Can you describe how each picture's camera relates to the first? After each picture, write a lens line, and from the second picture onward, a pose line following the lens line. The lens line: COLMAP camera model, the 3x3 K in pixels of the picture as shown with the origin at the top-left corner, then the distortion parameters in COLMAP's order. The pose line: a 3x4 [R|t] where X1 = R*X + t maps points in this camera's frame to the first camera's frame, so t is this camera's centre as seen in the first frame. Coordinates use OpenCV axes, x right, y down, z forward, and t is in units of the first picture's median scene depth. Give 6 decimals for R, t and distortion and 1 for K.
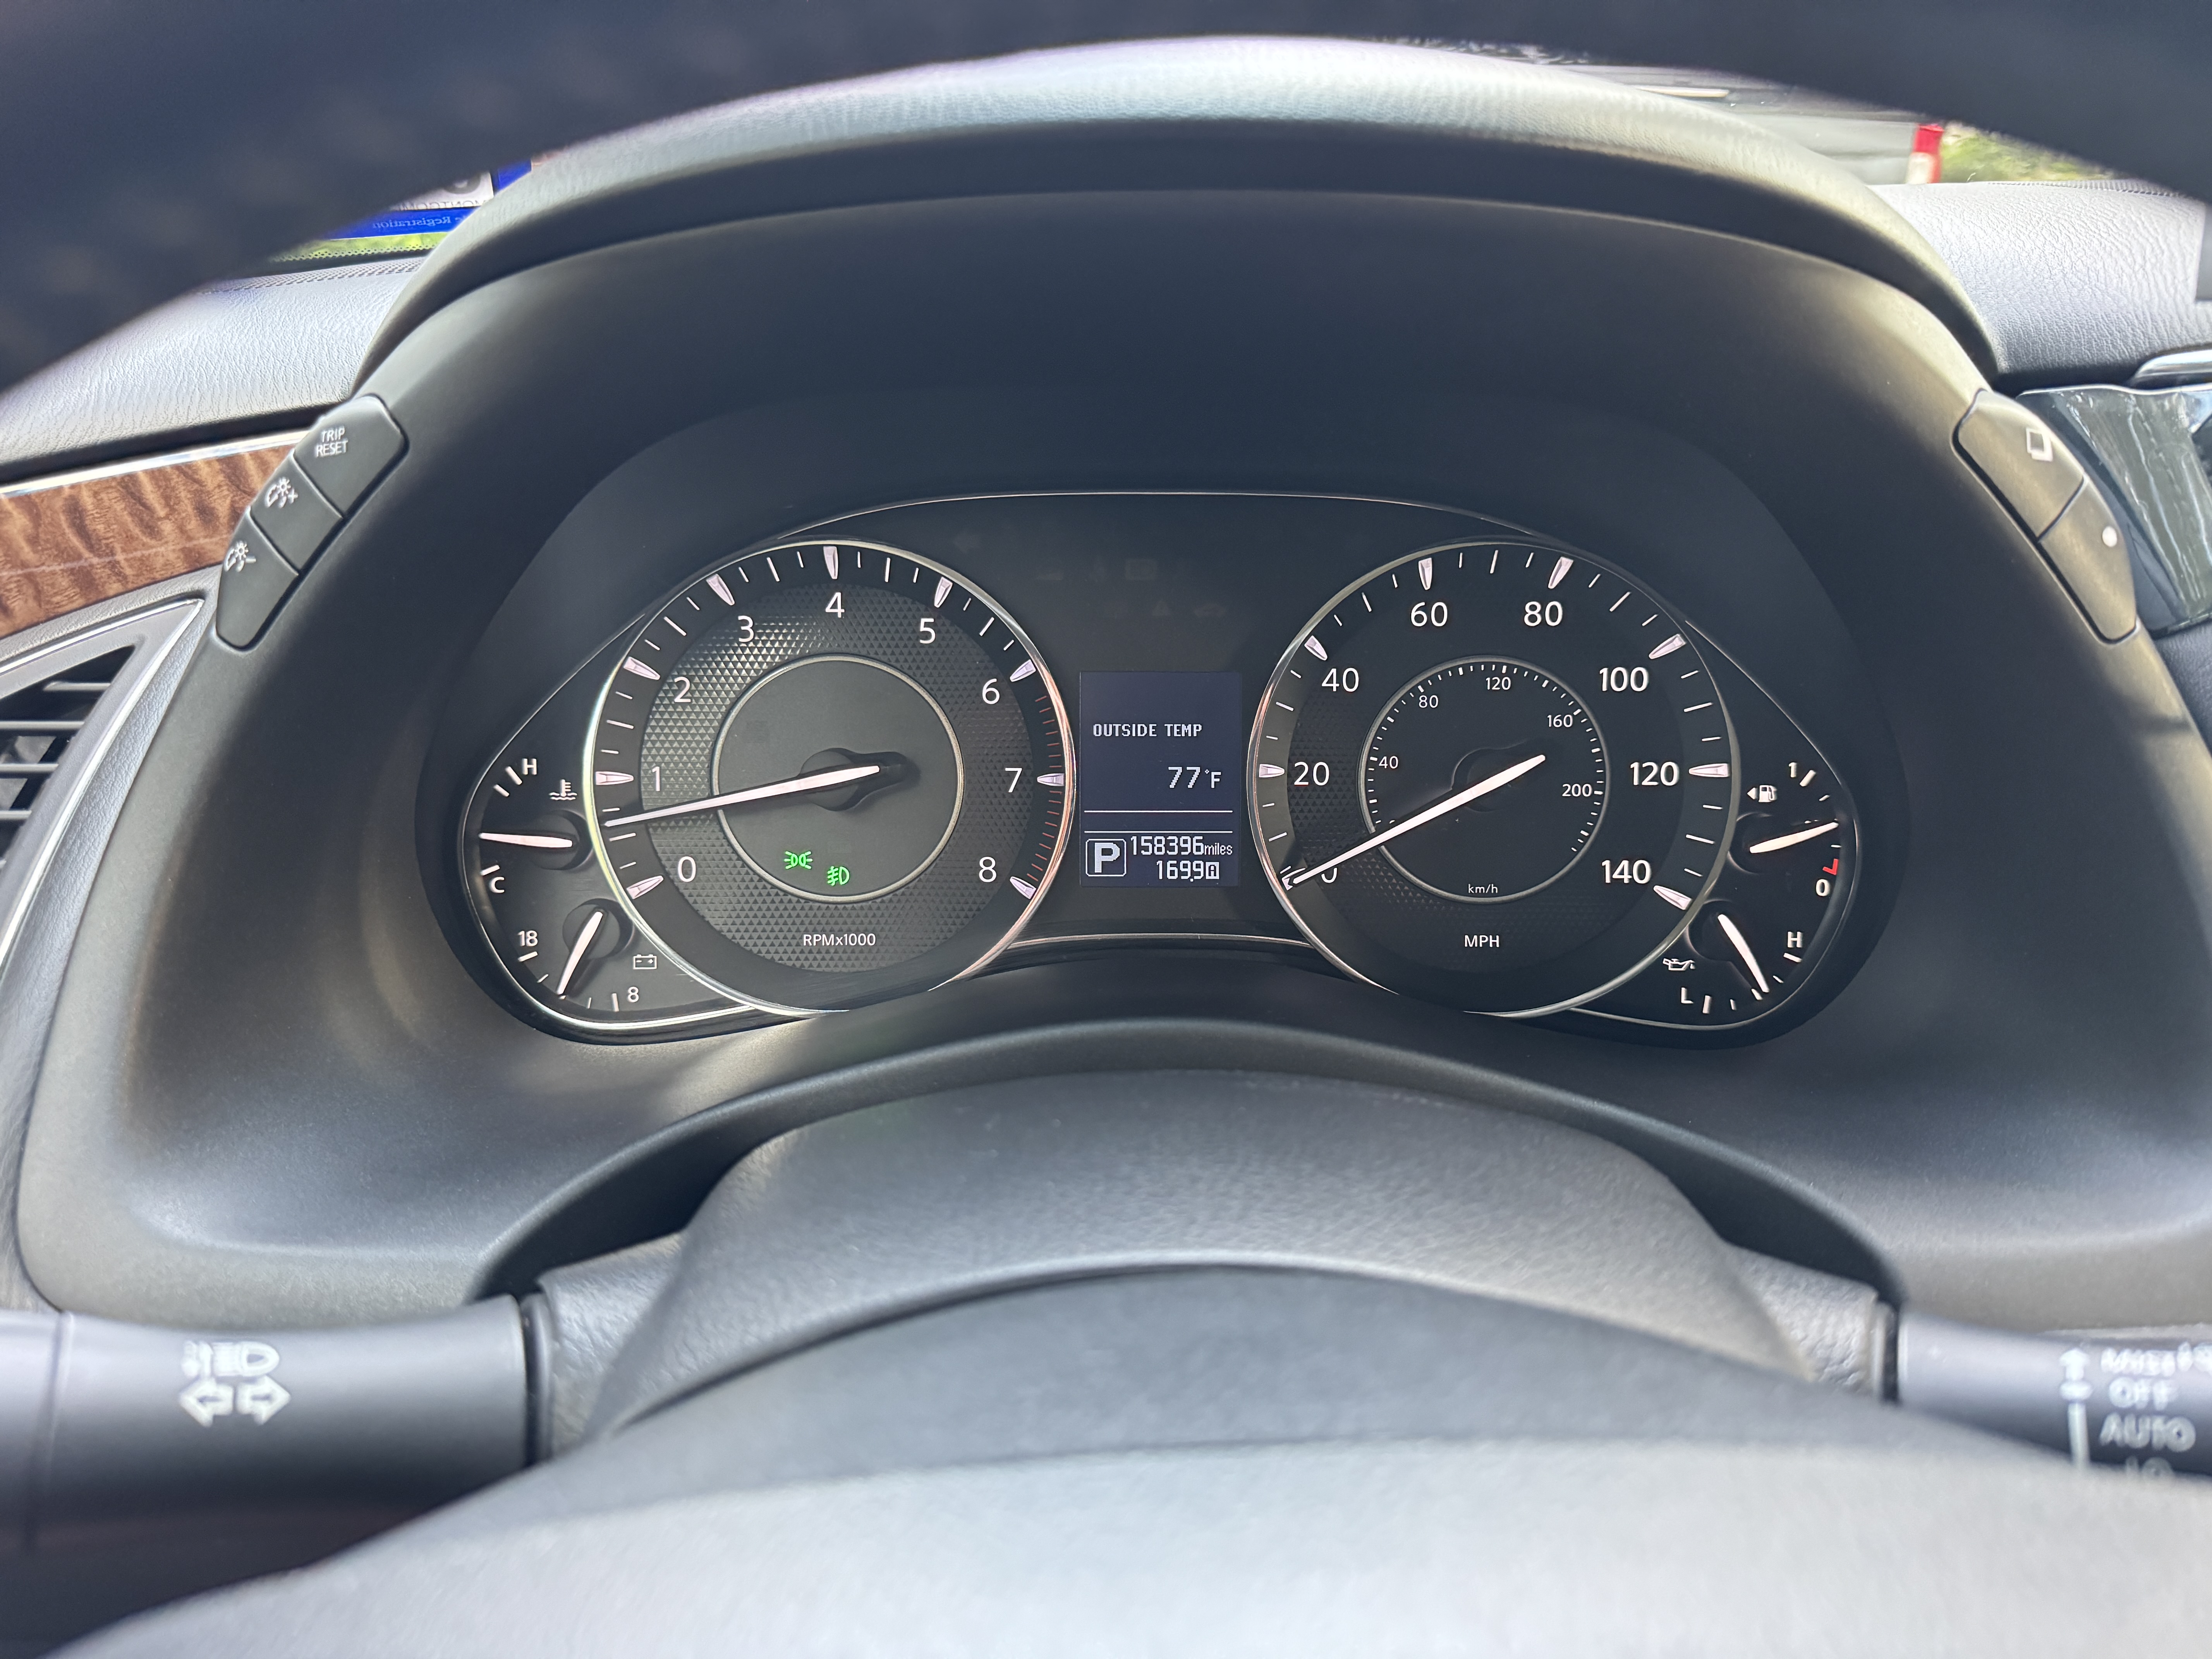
lens RADIAL K [[1513.4, 0, 1105.9], [0, 1513.4, 830.0], [0, 0, 1]] dist [0.011767, -0.023414]
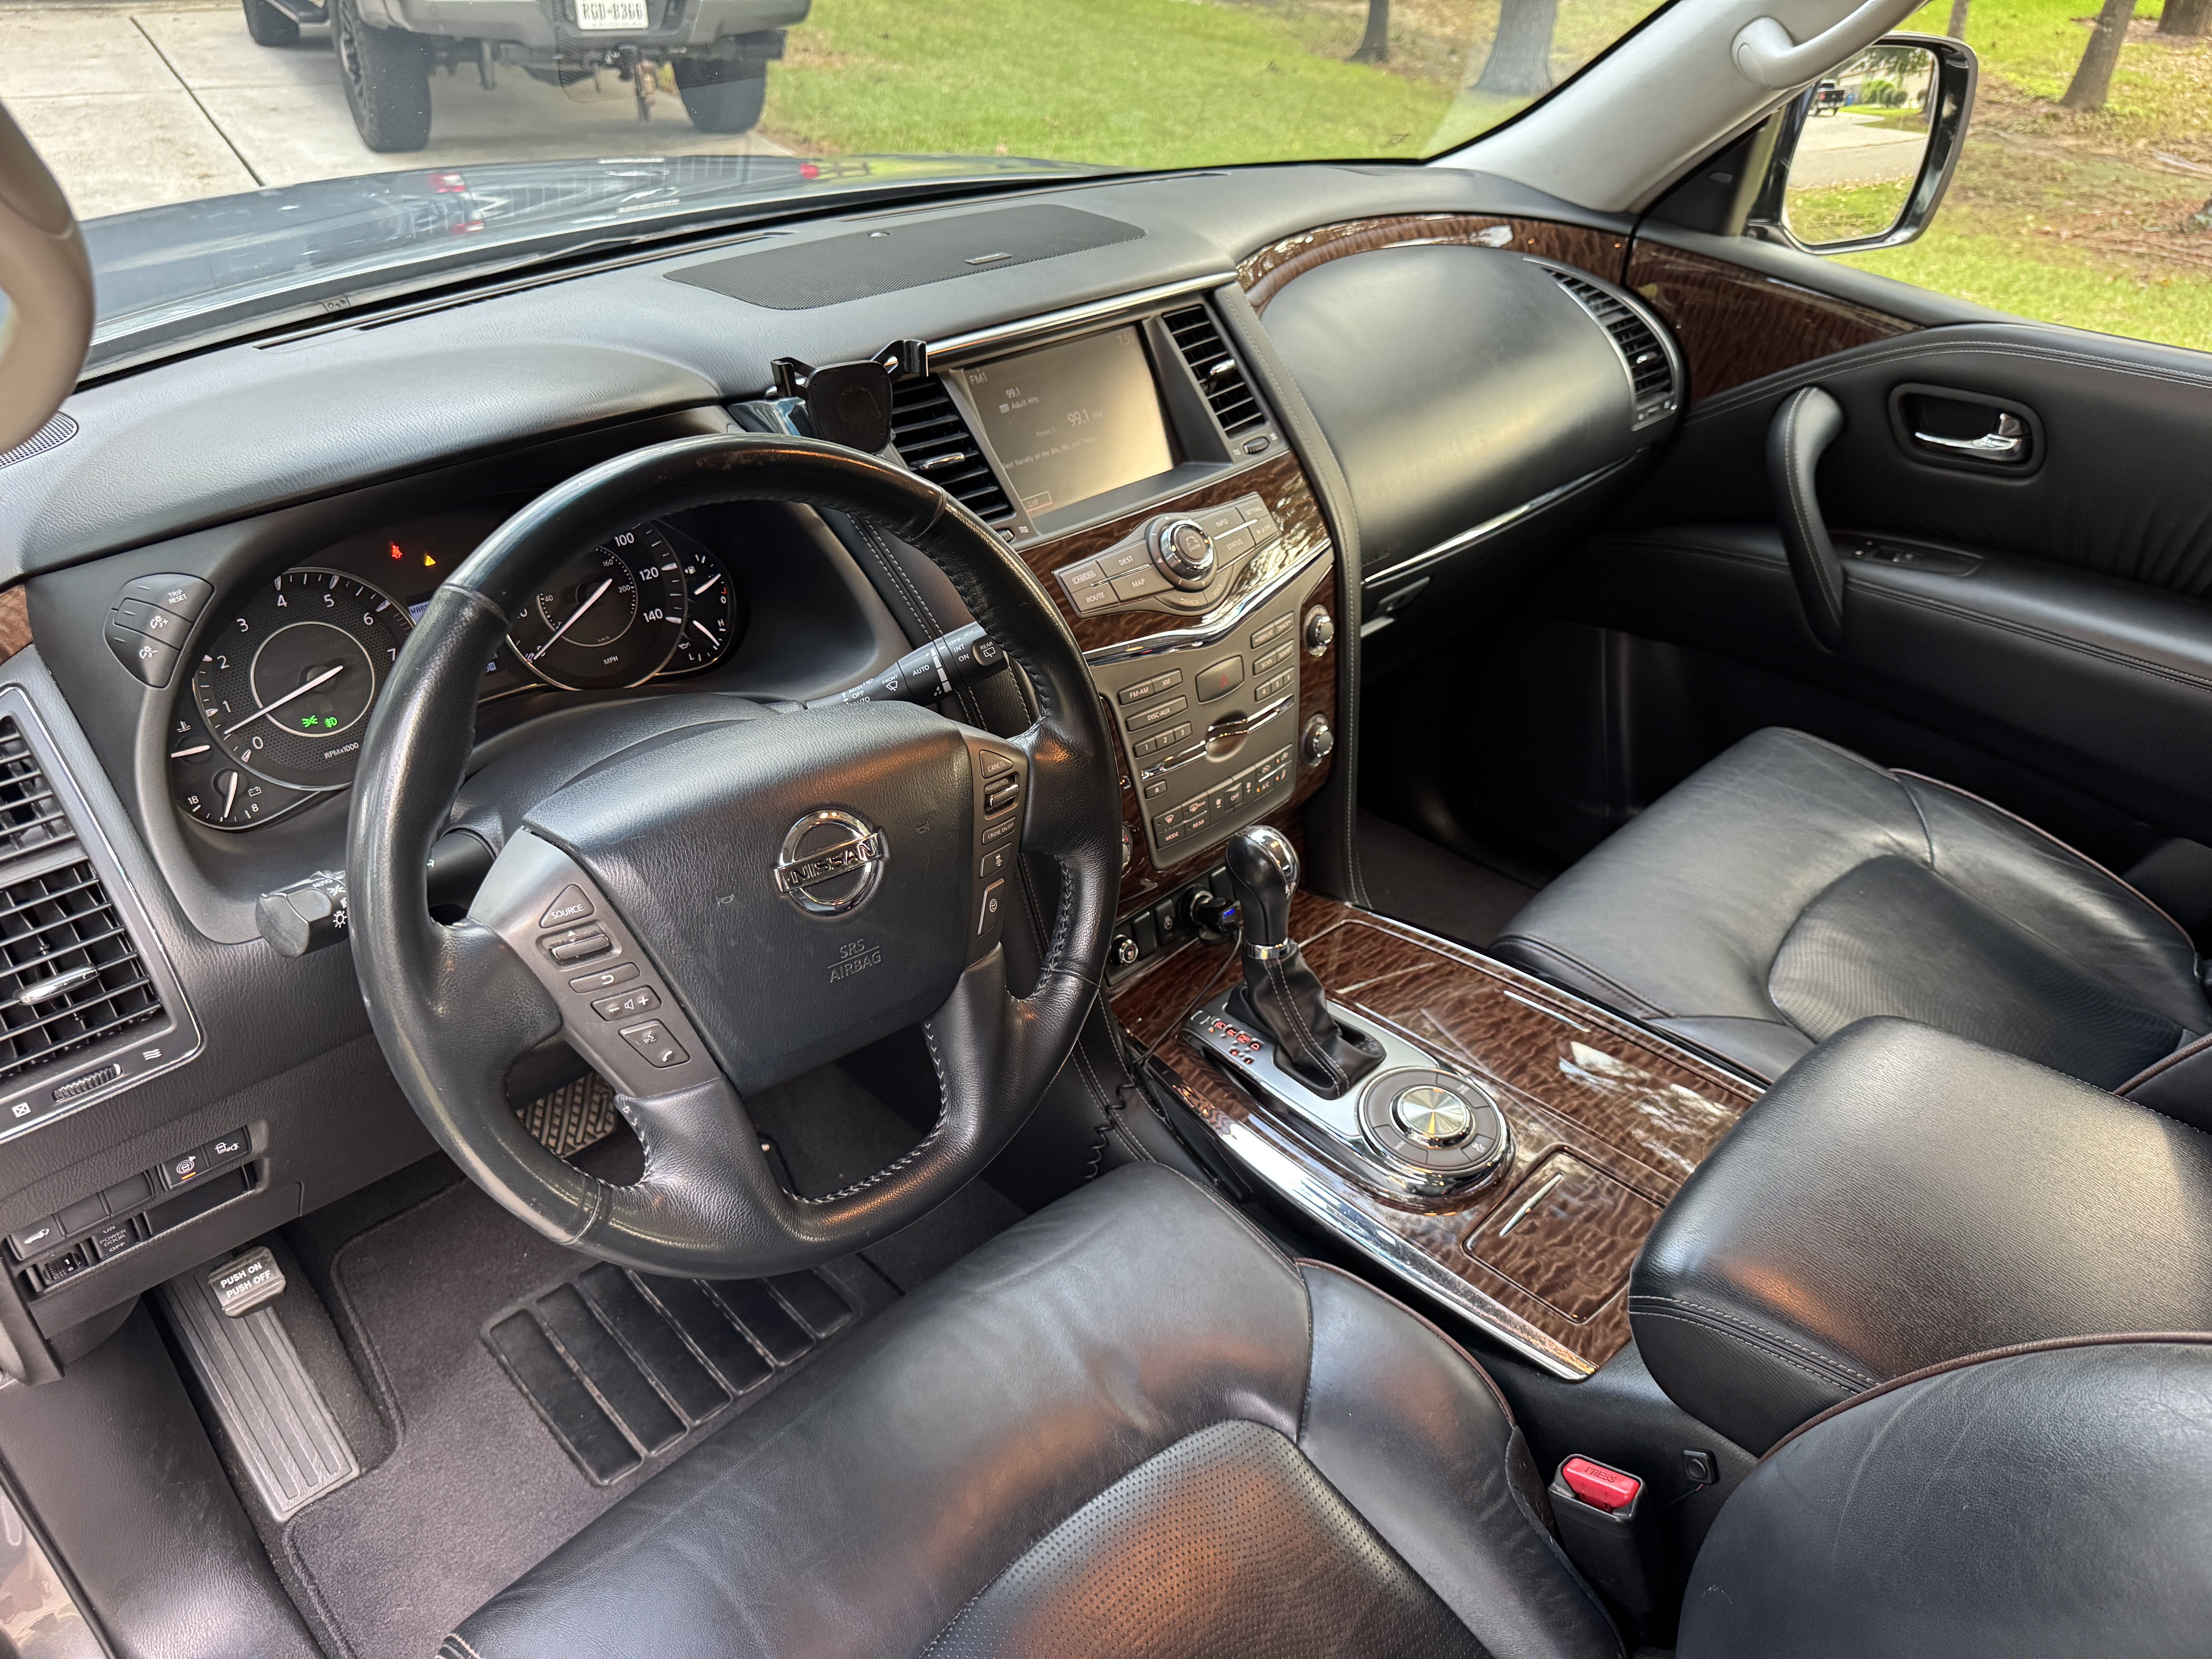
lens RADIAL K [[1513.4, 0, 1105.0], [0, 1513.4, 829.9], [0, 0, 1]] dist [0.011767, -0.023414]
pose [[0.697528, -0.375257, 0.610439, -0.793039], [0.236783, 0.924759, 0.297916, -0.212459], [-0.676304, -0.063263, 0.733901, -1.358363]]
